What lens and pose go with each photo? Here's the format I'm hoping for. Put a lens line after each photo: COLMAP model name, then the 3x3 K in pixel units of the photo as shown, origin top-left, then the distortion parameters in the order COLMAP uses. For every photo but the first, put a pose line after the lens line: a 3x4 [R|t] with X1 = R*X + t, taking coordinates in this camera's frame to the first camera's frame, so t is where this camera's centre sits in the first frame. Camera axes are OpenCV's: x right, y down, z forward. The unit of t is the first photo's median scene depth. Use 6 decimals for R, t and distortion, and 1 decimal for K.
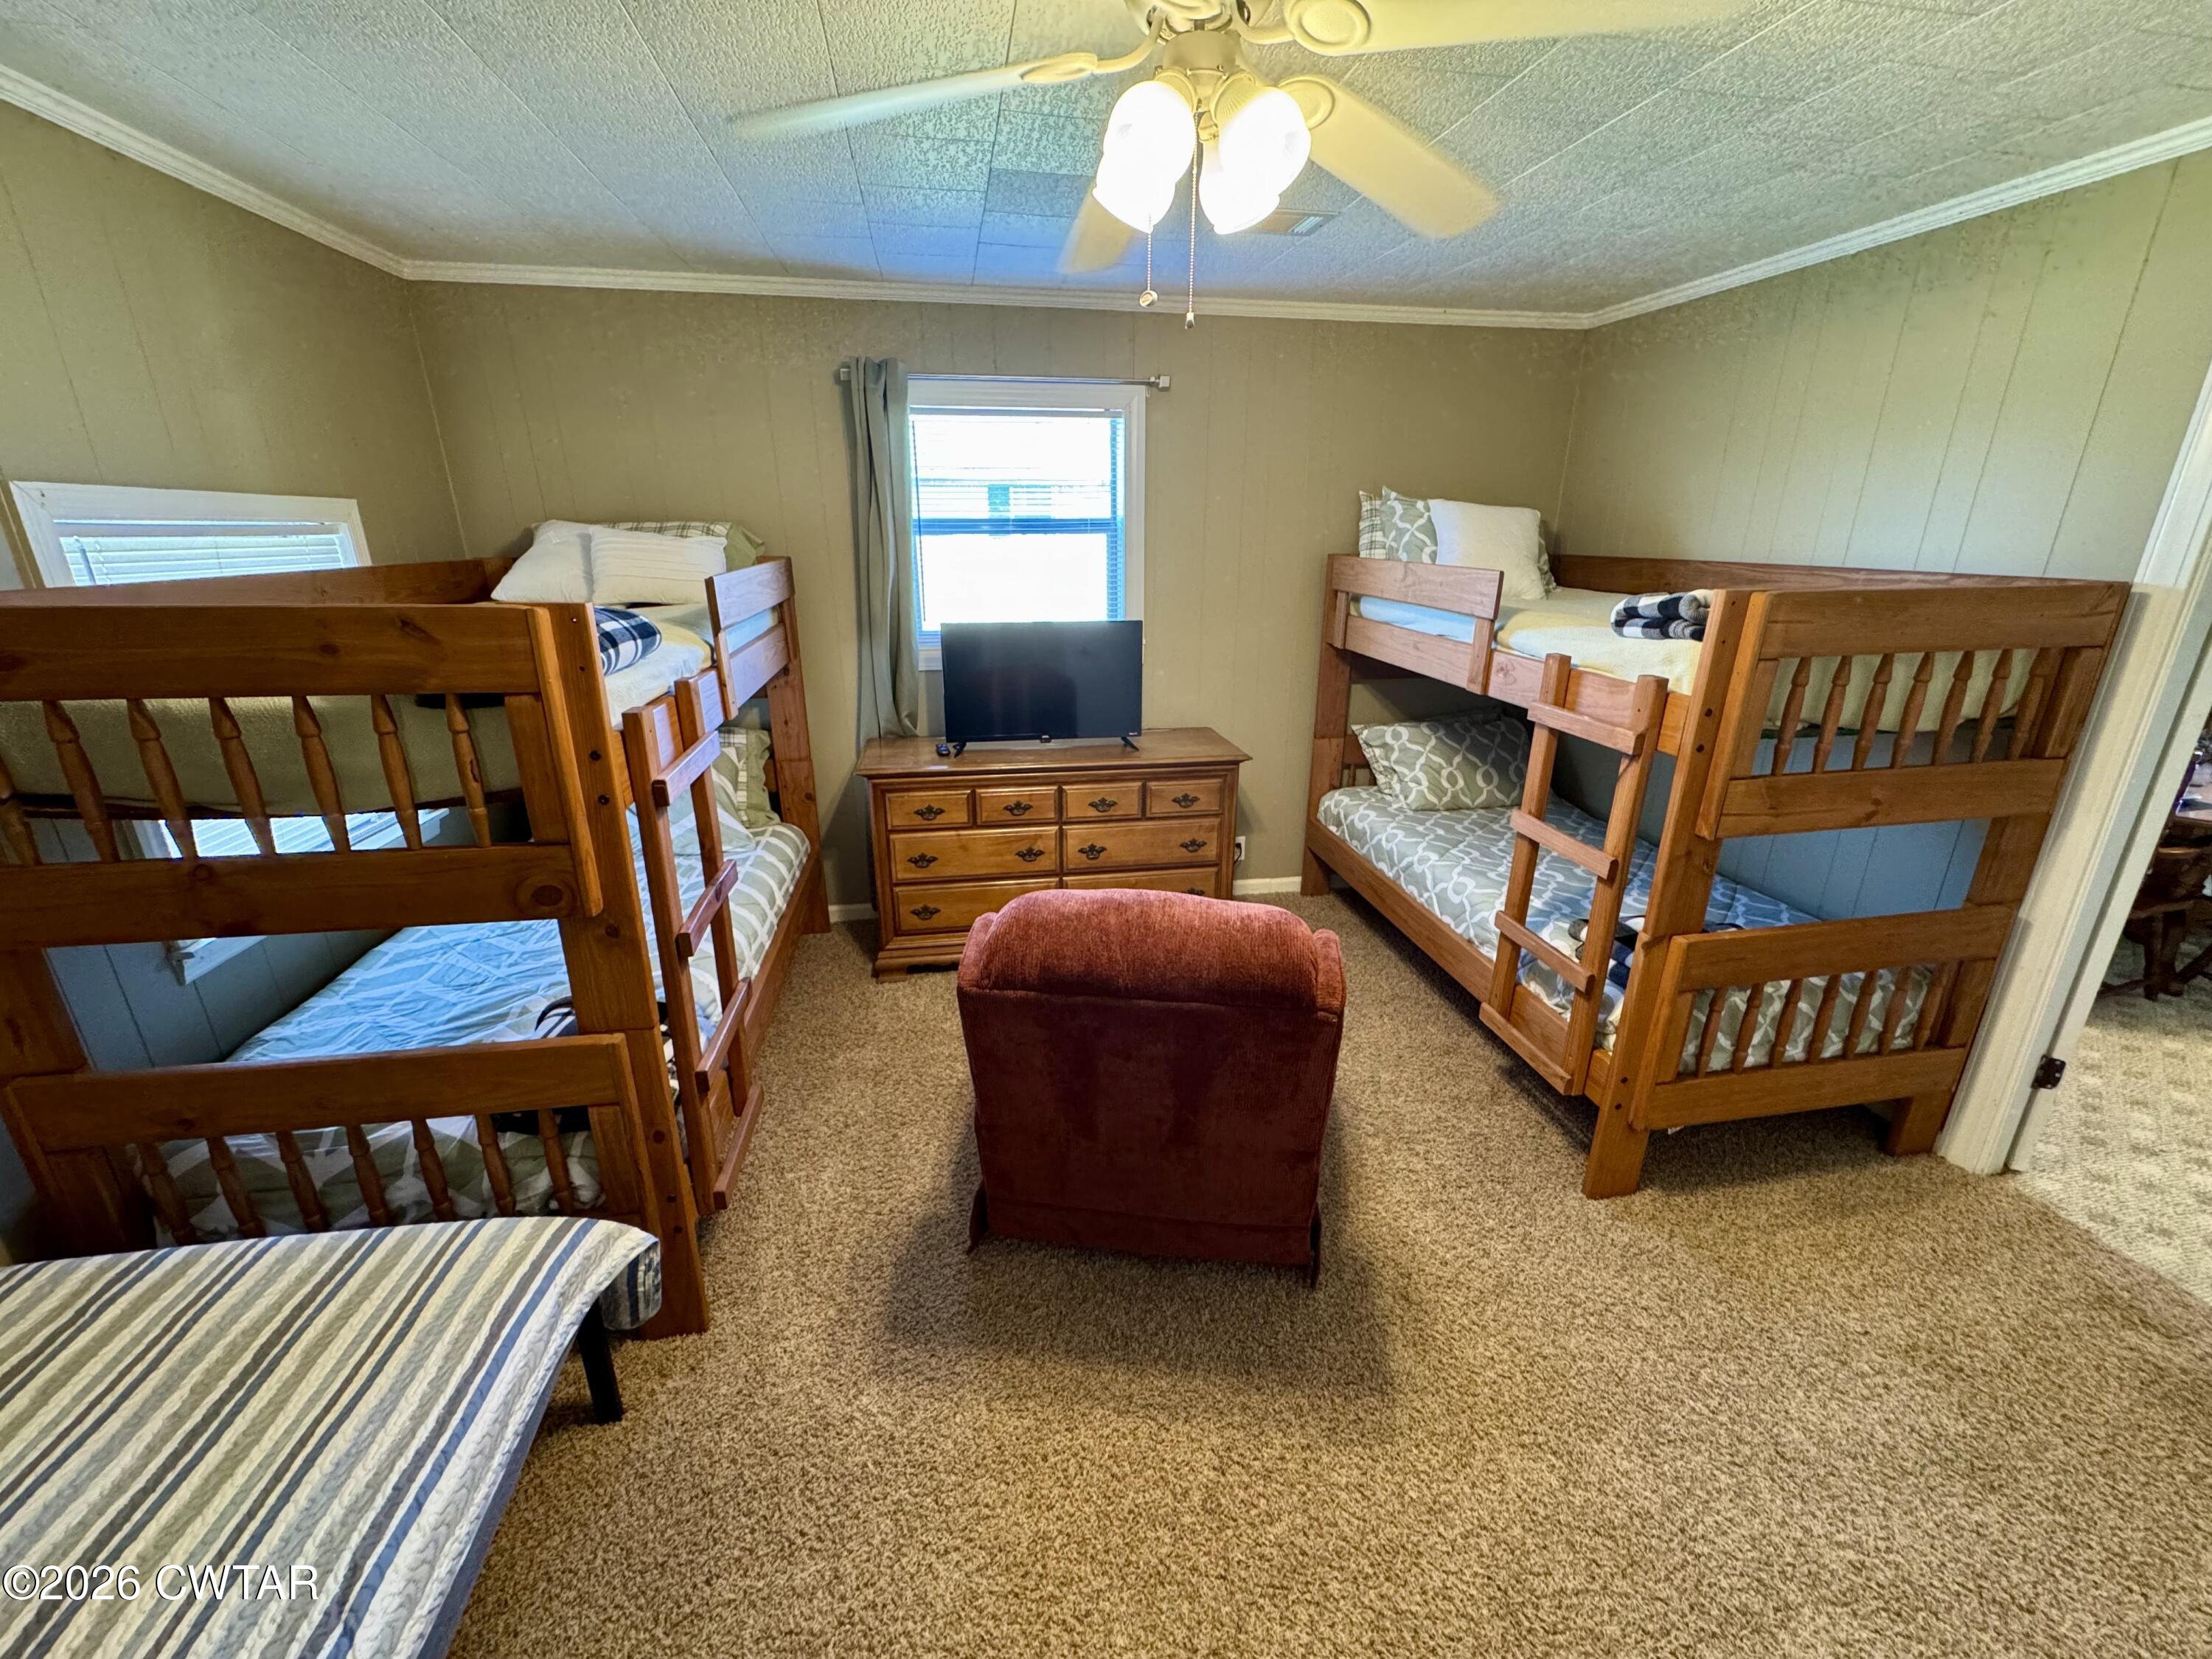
lens RADIAL K [[893.9, 0, 1106.0], [0, 893.9, 829.5], [0, 0, 1]] dist [-0.000367, -0.000247]
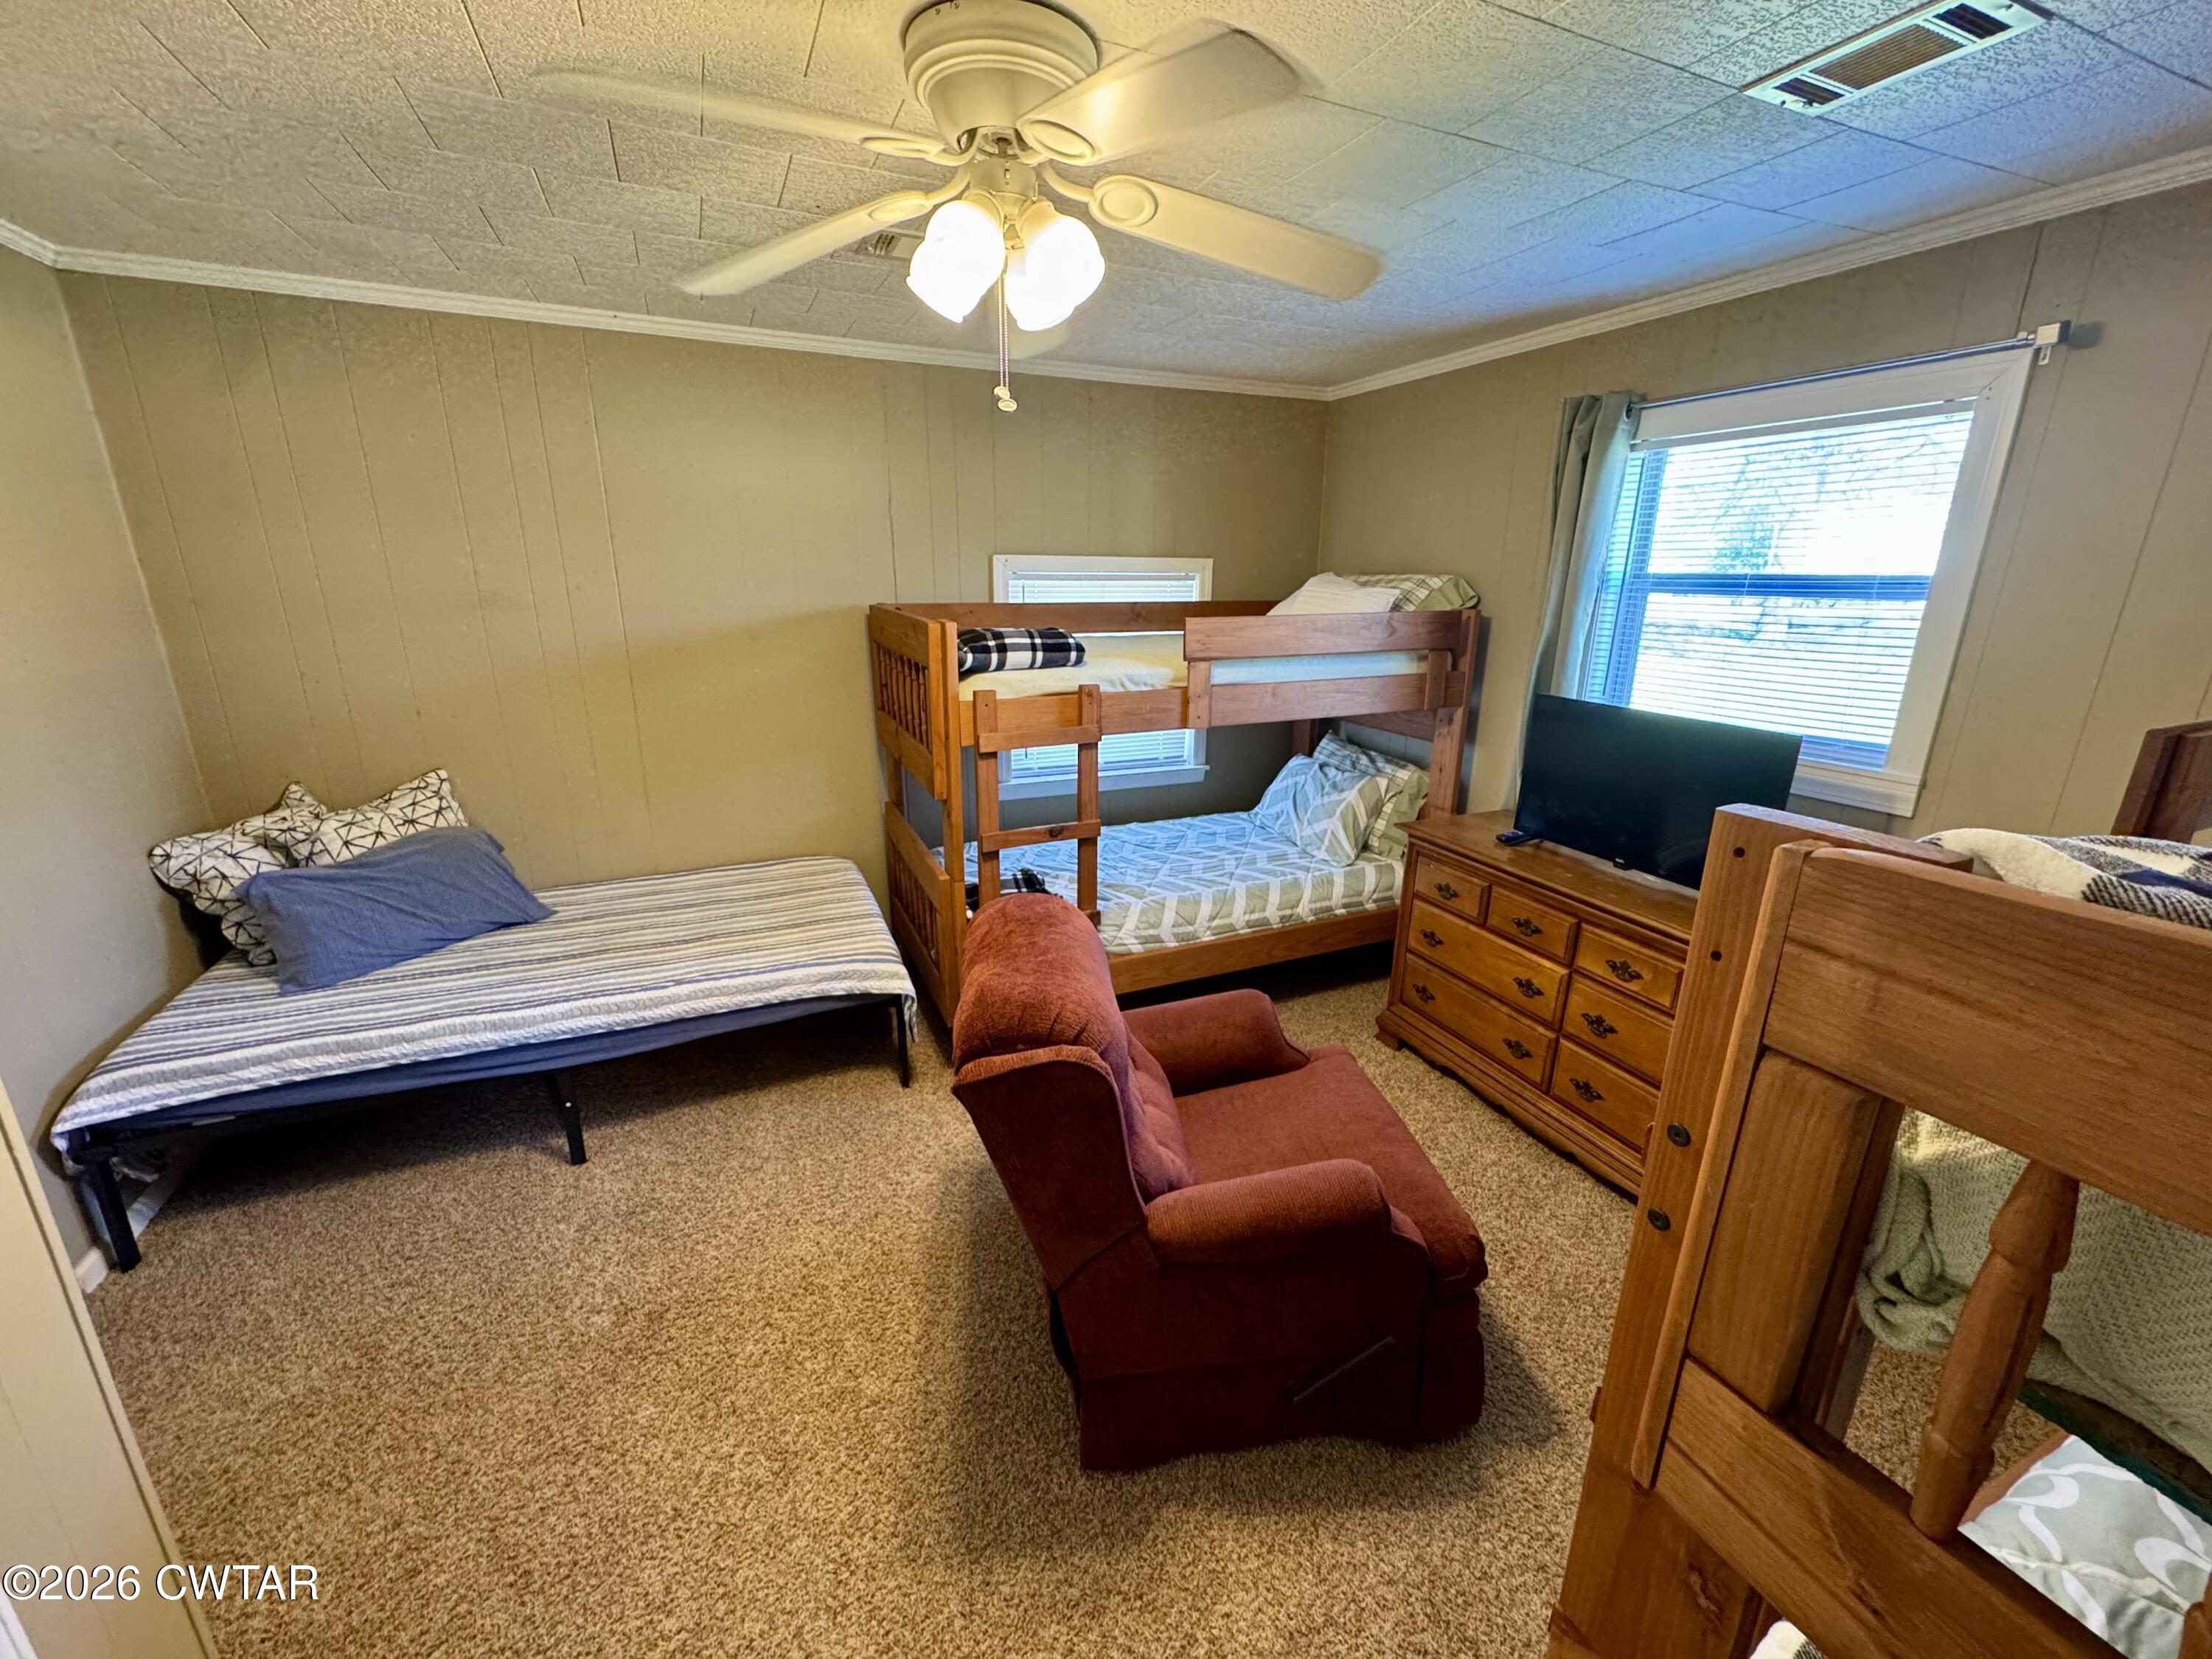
lens RADIAL K [[887.2, 0, 1101.7], [0, 887.2, 829.1], [0, 0, 1]] dist [-0.000902, -0.000307]
pose [[0.234568, 0.276748, -0.931873, 0.536263], [-0.323321, 0.926254, 0.193694, -0.136888], [0.916756, 0.255859, 0.306748, 0.377750]]
